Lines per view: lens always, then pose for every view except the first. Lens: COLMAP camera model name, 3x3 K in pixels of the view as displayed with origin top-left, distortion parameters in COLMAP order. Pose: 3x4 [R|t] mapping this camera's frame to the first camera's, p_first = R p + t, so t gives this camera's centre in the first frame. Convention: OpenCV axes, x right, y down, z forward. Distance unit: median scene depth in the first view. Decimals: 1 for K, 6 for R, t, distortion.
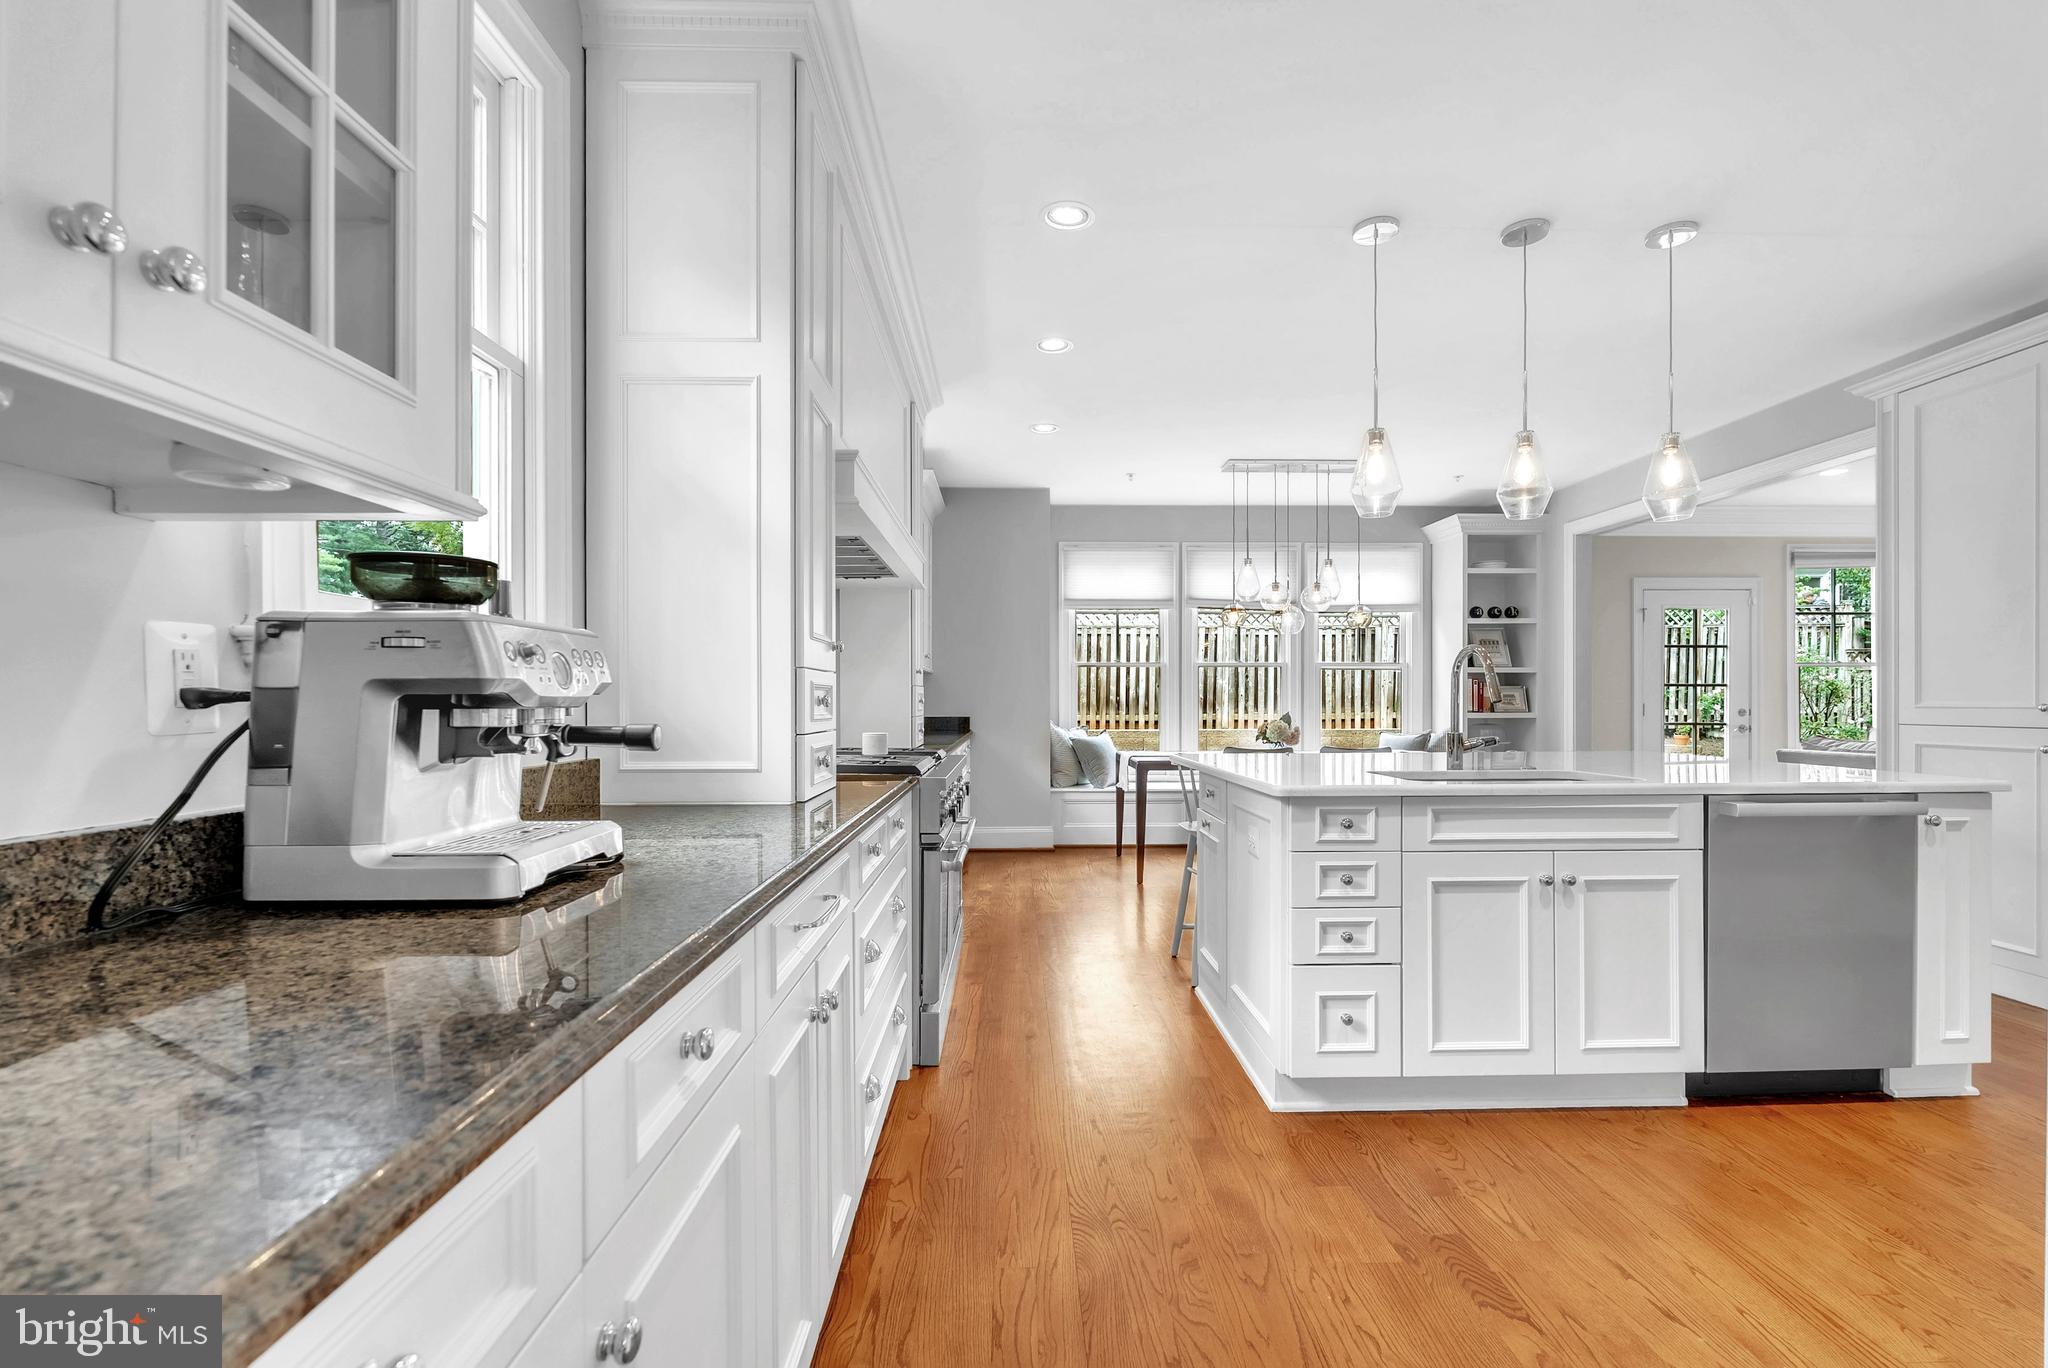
lens RADIAL K [[907.7, 0, 1031.5], [0, 907.7, 700.6], [0, 0, 1]] dist [-0.006739, 0.001125]
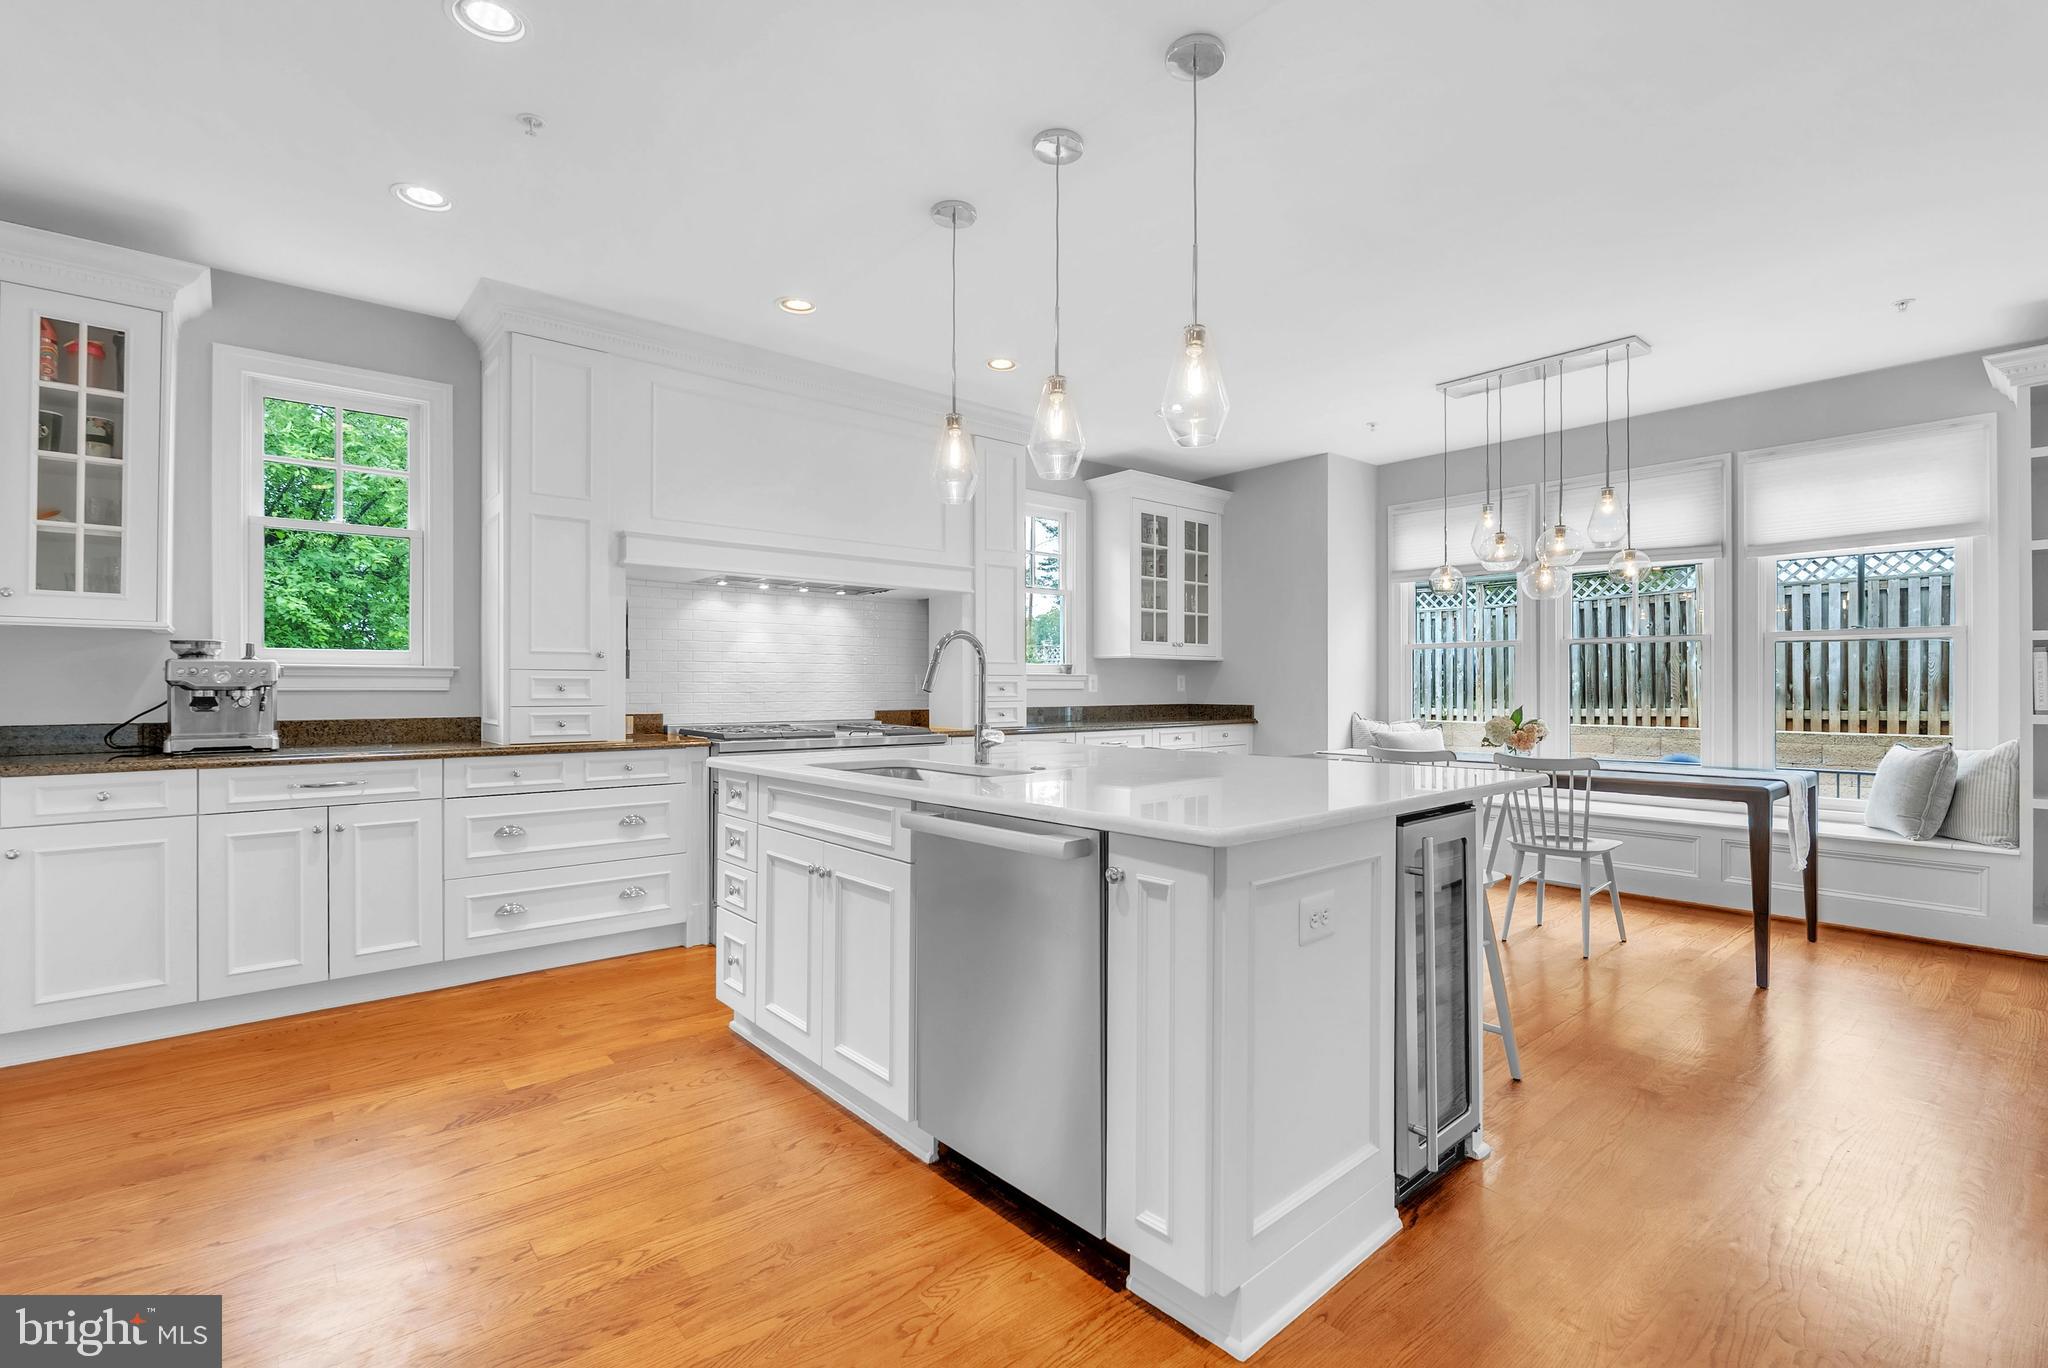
lens RADIAL K [[907.7, 0, 1024.9], [0, 907.7, 697.7], [0, 0, 1]] dist [-0.006739, 0.001125]
pose [[0.630834, 0.012804, -0.775812, 0.516385], [-0.003383, 0.999900, 0.013752, -0.002309], [0.775910, -0.006051, 0.630814, 0.189715]]
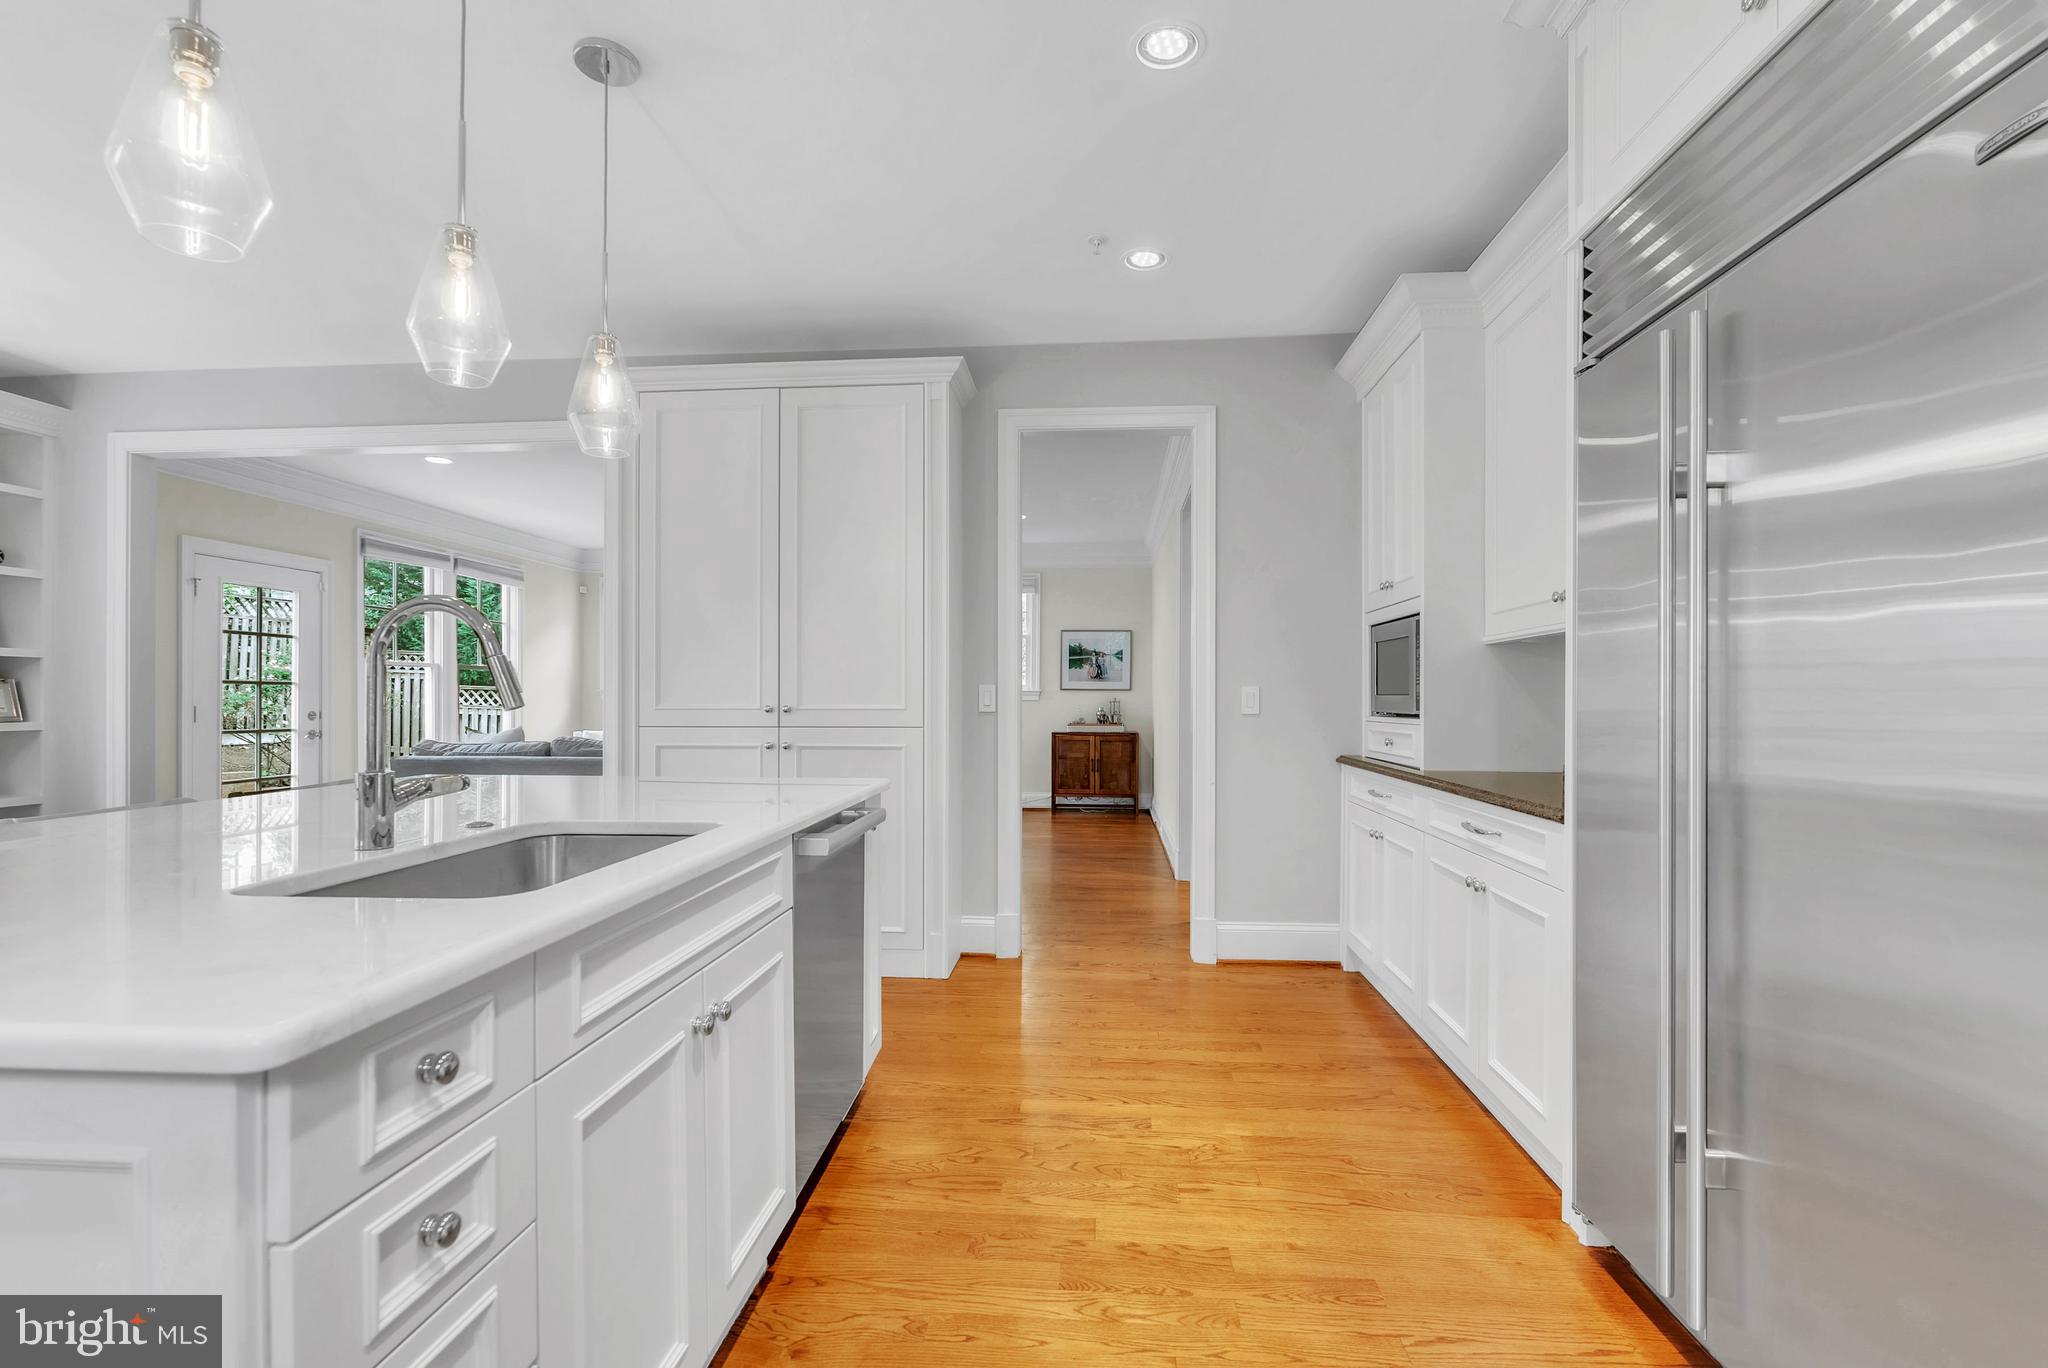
lens RADIAL K [[907.7, 0, 1031.2], [0, 907.7, 698.3], [0, 0, 1]] dist [-0.006739, 0.001125]
pose [[0.104748, 0.001500, 0.994498, 0.009365], [0.000186, 0.999999, -0.001528, -0.001758], [-0.994499, 0.000345, 0.104748, 0.255073]]
